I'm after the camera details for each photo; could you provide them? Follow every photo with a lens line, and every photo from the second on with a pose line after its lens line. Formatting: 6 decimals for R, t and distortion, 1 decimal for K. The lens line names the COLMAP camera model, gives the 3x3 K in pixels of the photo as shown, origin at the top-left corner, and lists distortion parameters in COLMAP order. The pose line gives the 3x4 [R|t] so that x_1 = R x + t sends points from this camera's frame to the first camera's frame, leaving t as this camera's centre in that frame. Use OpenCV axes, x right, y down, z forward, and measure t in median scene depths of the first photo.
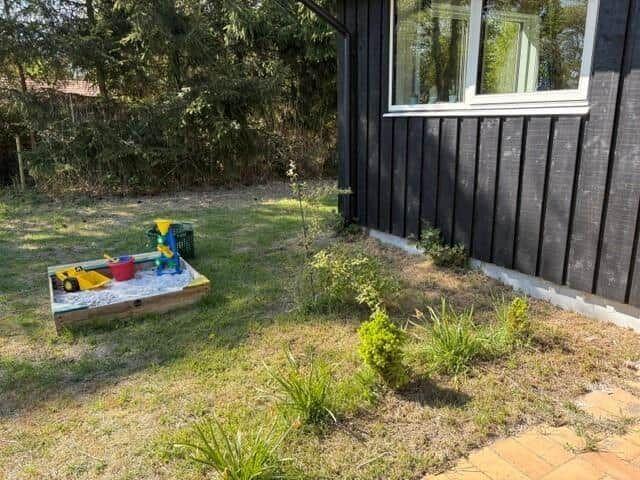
lens RADIAL K [[476.5, 0, 320.4], [0, 476.5, 229.6], [0, 0, 1]] dist [-0.000172, -0.000810]
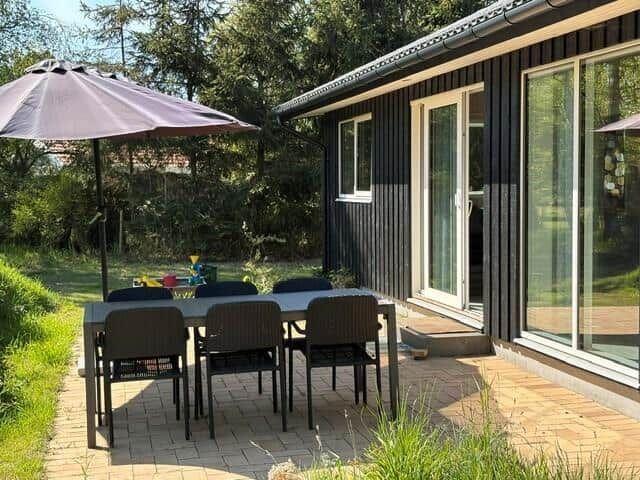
lens RADIAL K [[997.9, 0, 320.0], [0, 997.9, 240.0], [0, 0, 1]] dist [0.006422, -0.000237]
pose [[0.941335, 0.033516, -0.335806, 0.723489], [-0.092847, 0.982377, -0.162220, 0.256871], [0.324451, 0.183882, 0.927857, -1.228655]]
